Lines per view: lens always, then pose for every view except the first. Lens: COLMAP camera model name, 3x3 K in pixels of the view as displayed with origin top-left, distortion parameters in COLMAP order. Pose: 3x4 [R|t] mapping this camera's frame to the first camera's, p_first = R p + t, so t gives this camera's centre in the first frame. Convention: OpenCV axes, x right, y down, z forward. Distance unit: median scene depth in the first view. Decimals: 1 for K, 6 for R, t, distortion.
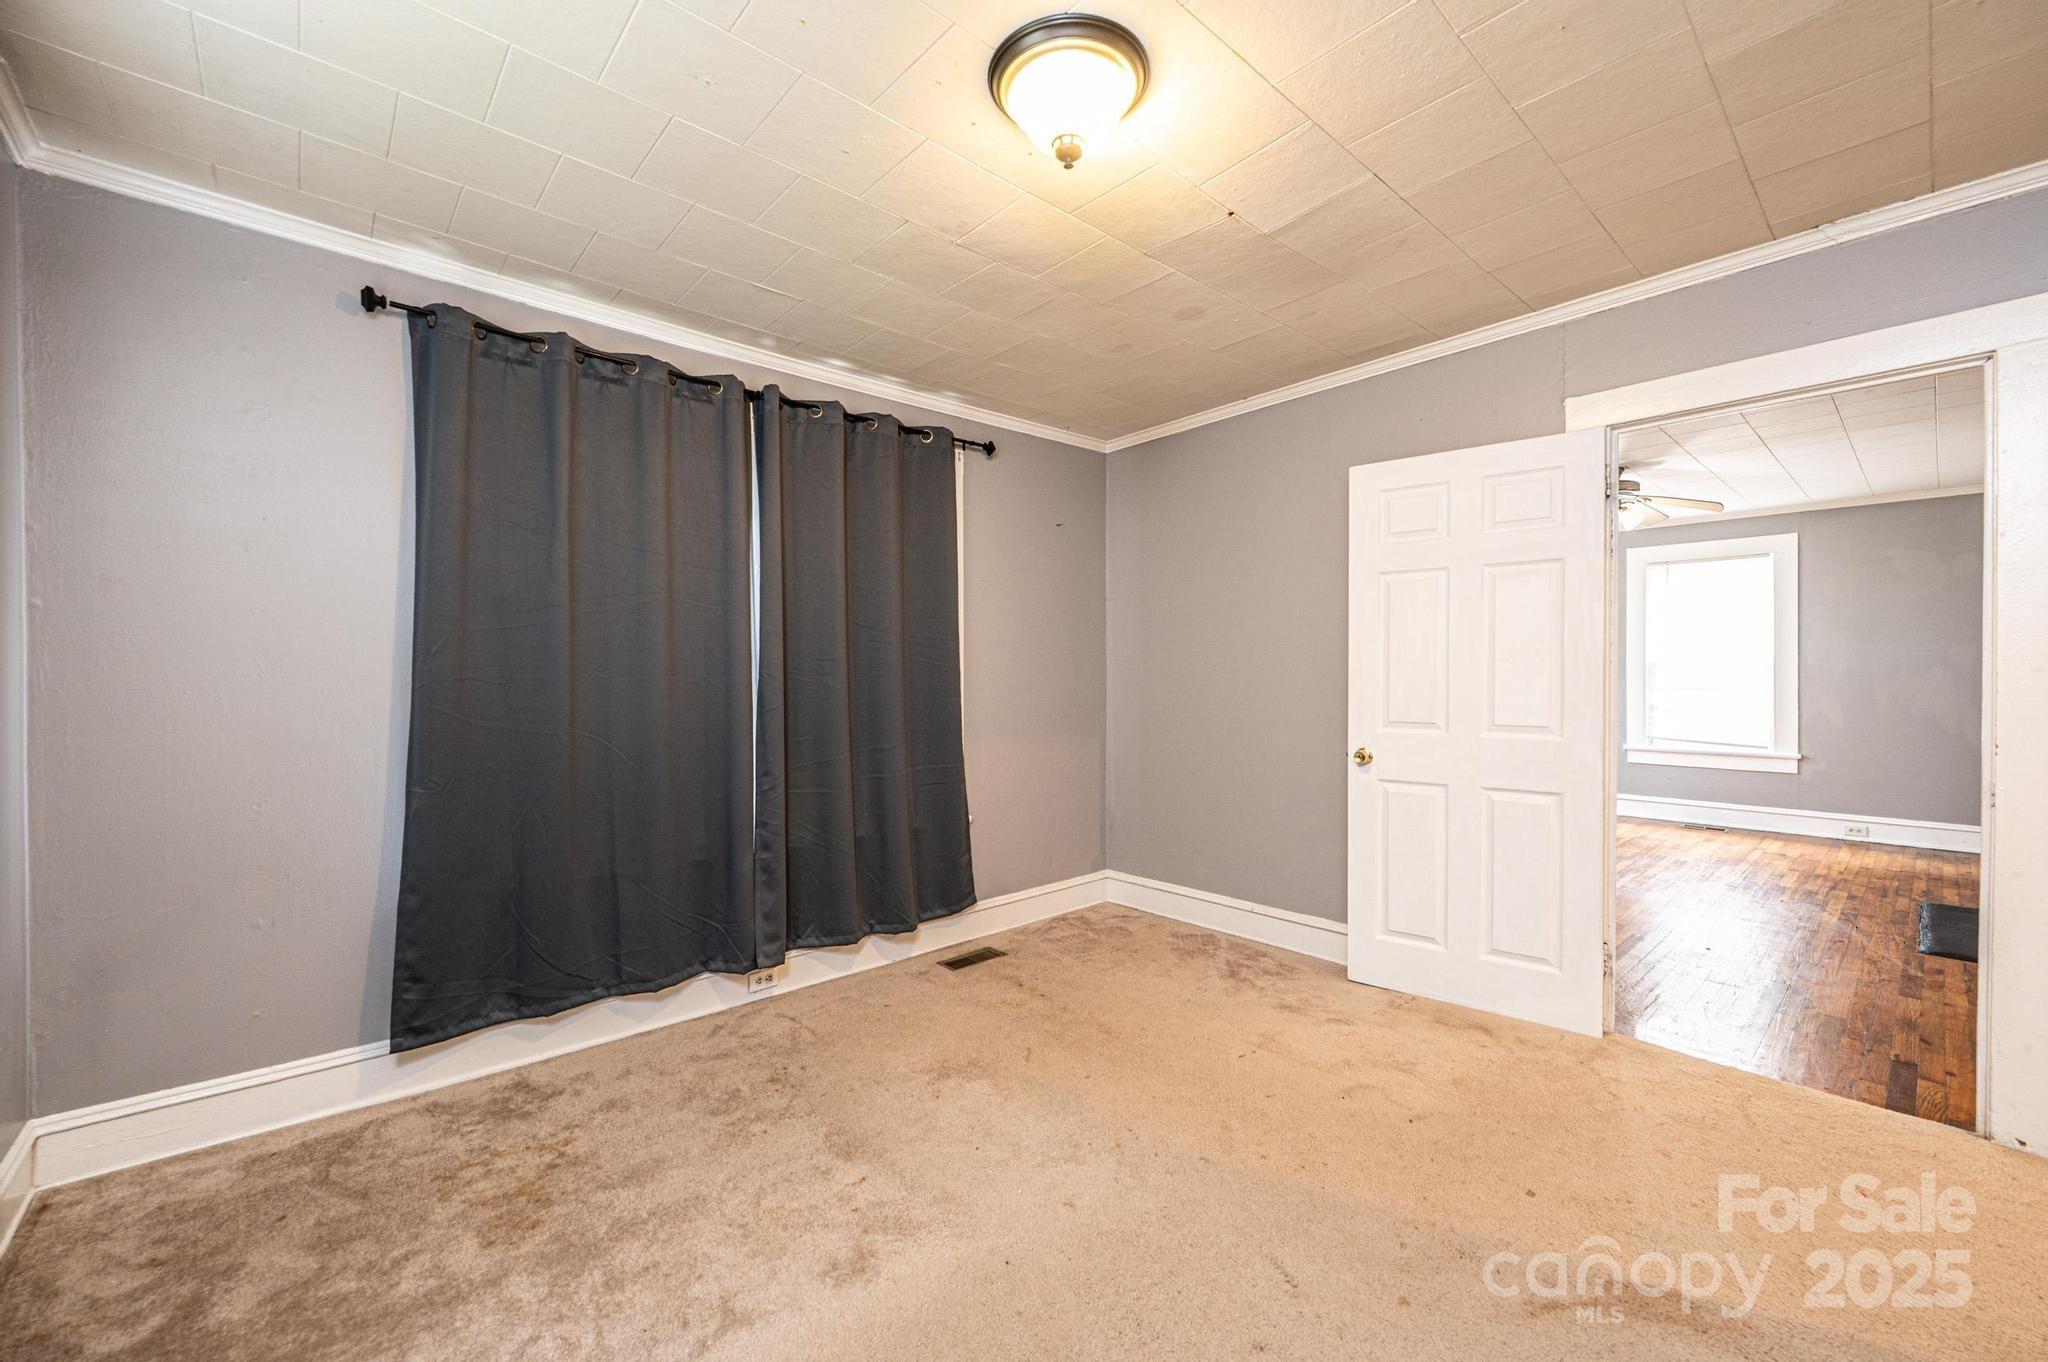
lens RADIAL K [[815.3, 0, 1053.3], [0, 815.3, 670.3], [0, 0, 1]] dist [0.002189, -0.000711]
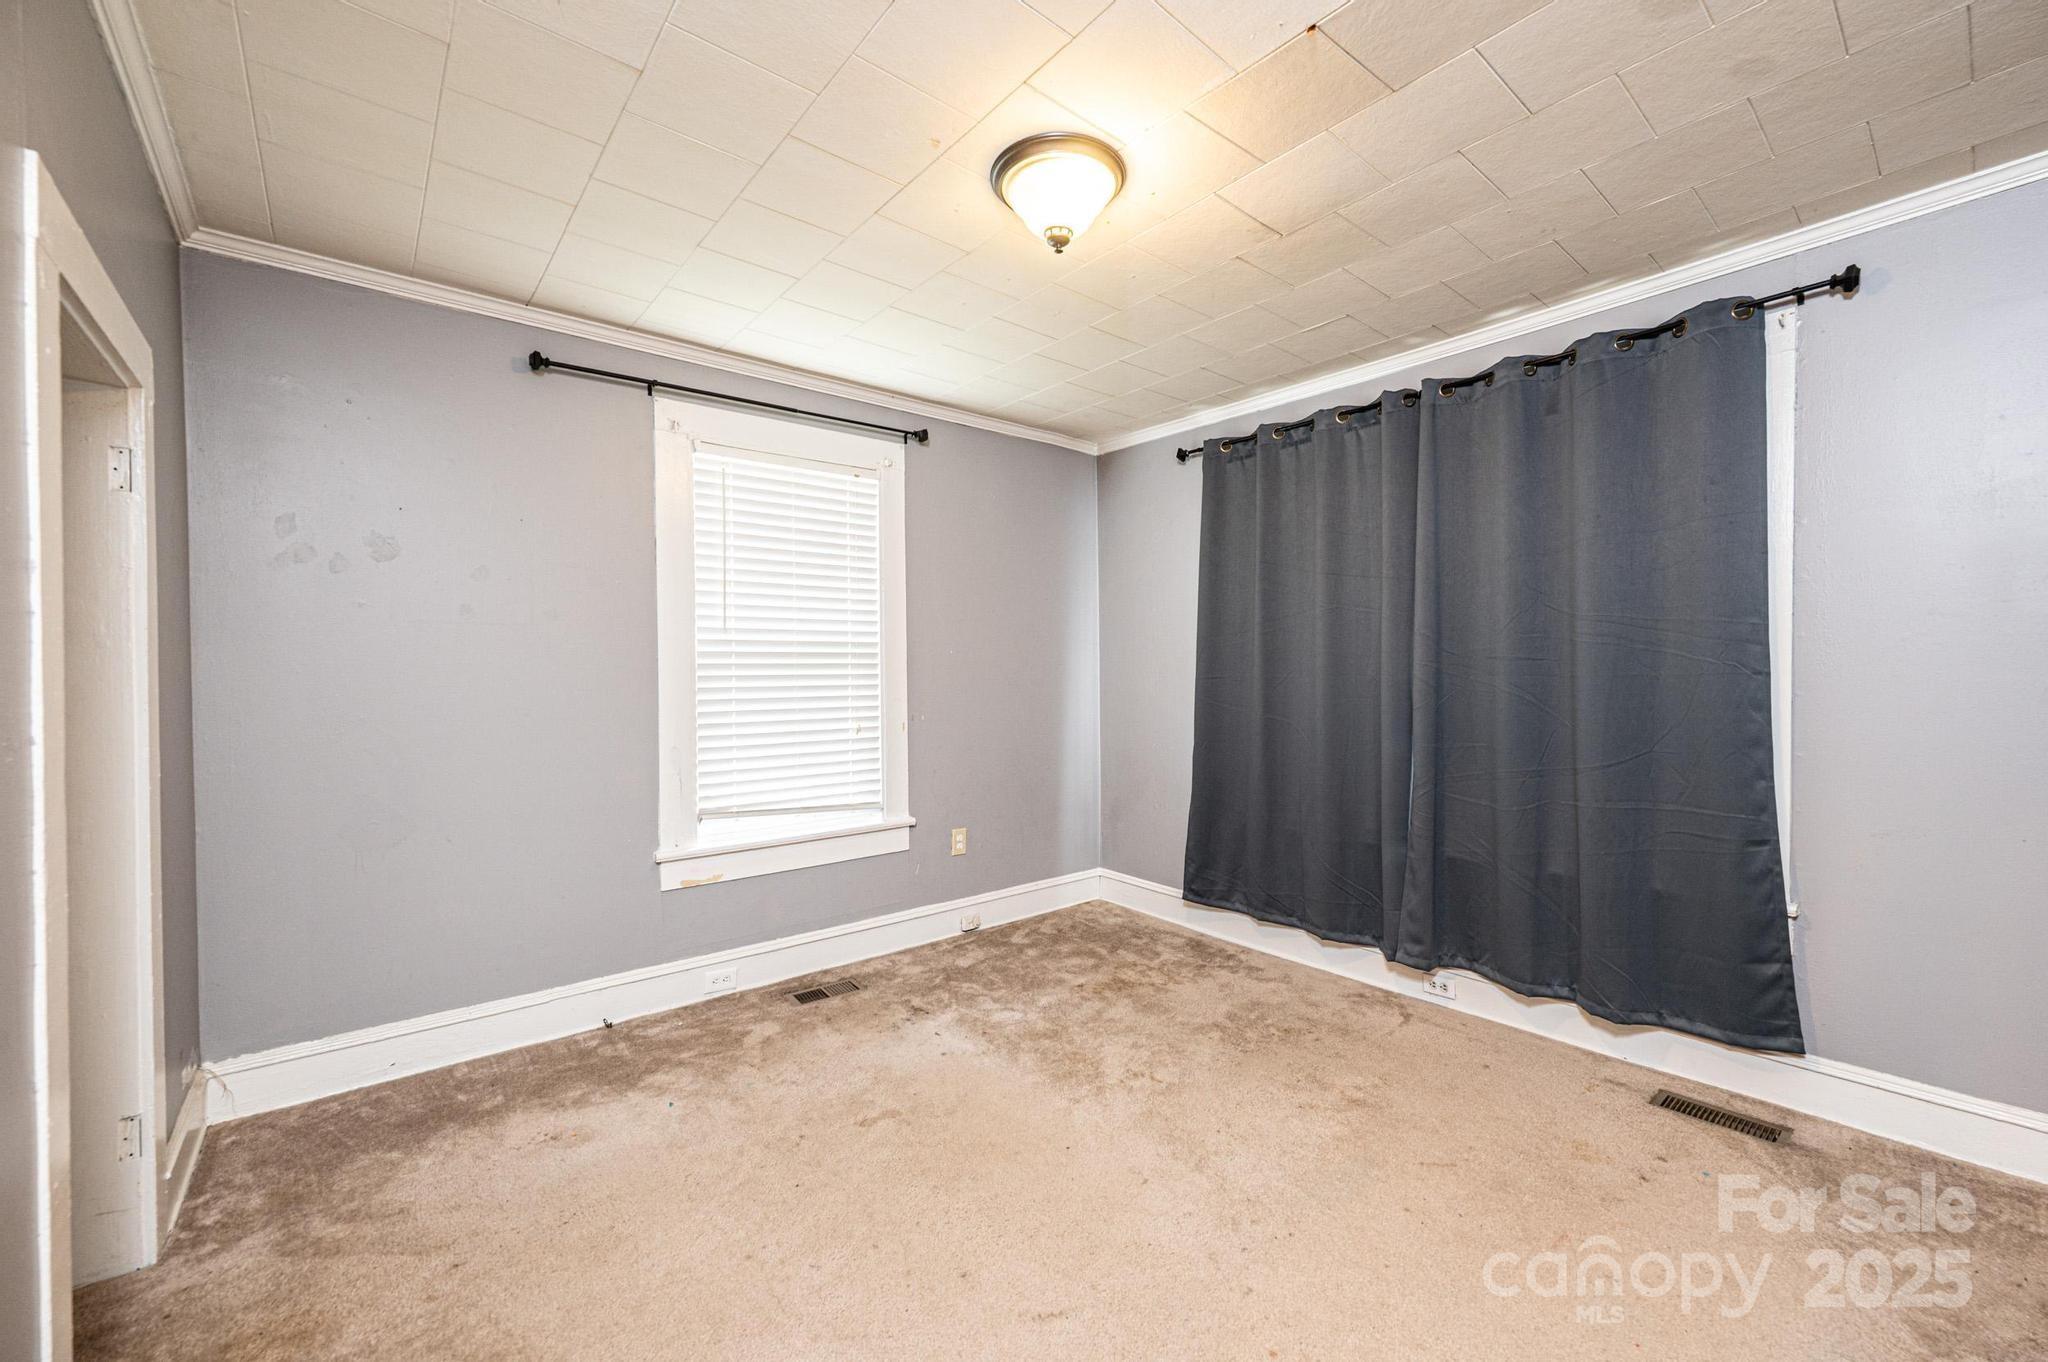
lens RADIAL K [[815.3, 0, 1033.4], [0, 815.3, 677.7], [0, 0, 1]] dist [0.002189, -0.000711]
pose [[-0.047438, -0.002346, -0.998871, 0.684350], [0.000193, 0.999997, -0.002358, 0.012845], [0.998874, -0.000304, -0.047437, 0.595195]]
